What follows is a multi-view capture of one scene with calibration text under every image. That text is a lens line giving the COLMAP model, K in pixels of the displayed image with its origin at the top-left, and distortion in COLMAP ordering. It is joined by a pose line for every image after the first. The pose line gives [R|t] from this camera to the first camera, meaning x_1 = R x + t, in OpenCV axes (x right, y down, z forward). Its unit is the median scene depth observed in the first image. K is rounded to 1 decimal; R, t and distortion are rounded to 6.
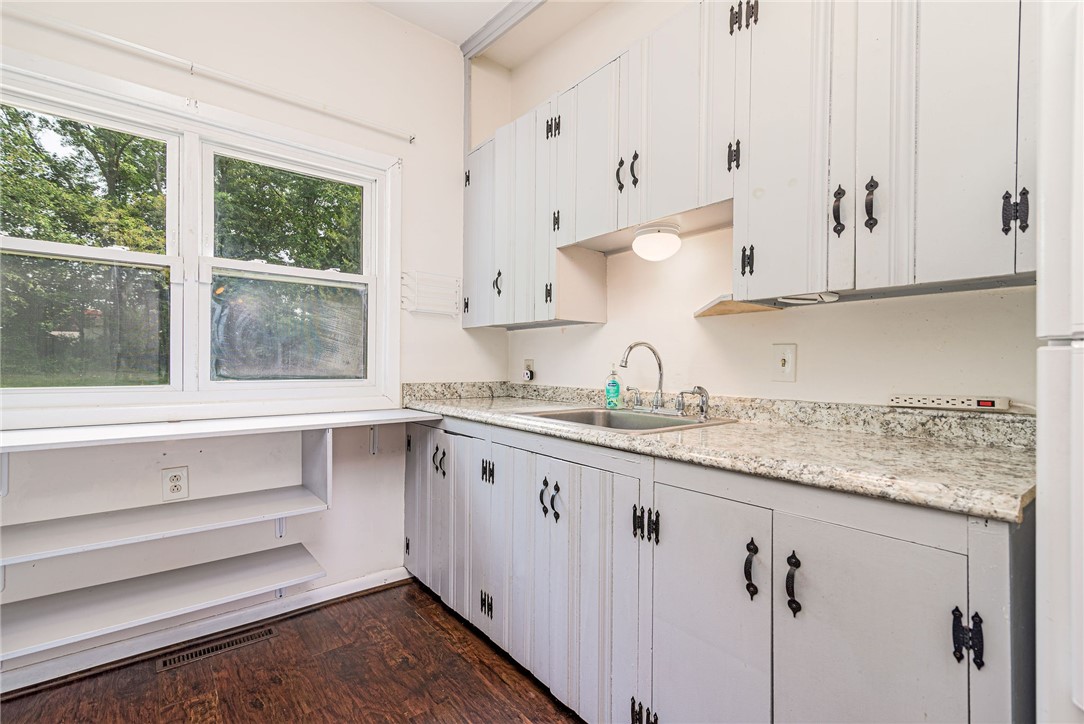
lens RADIAL K [[493.8, 0, 542.0], [0, 493.8, 362.0], [0, 0, 1]] dist [0.017653, -0.000336]
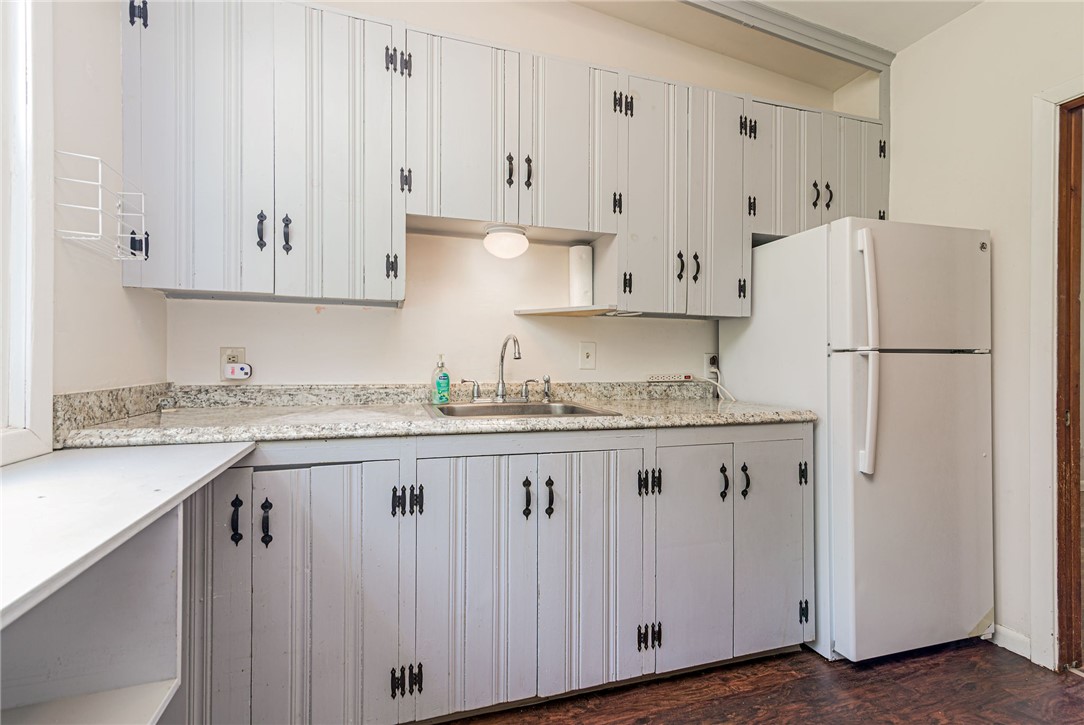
lens RADIAL K [[493.8, 0, 542.0], [0, 493.8, 362.5], [0, 0, 1]] dist [0.017653, -0.000336]
pose [[0.347373, -0.009301, 0.937681, -0.970534], [-0.011071, 0.999840, 0.014019, 0.002749], [-0.937662, -0.015251, 0.347214, 0.734180]]
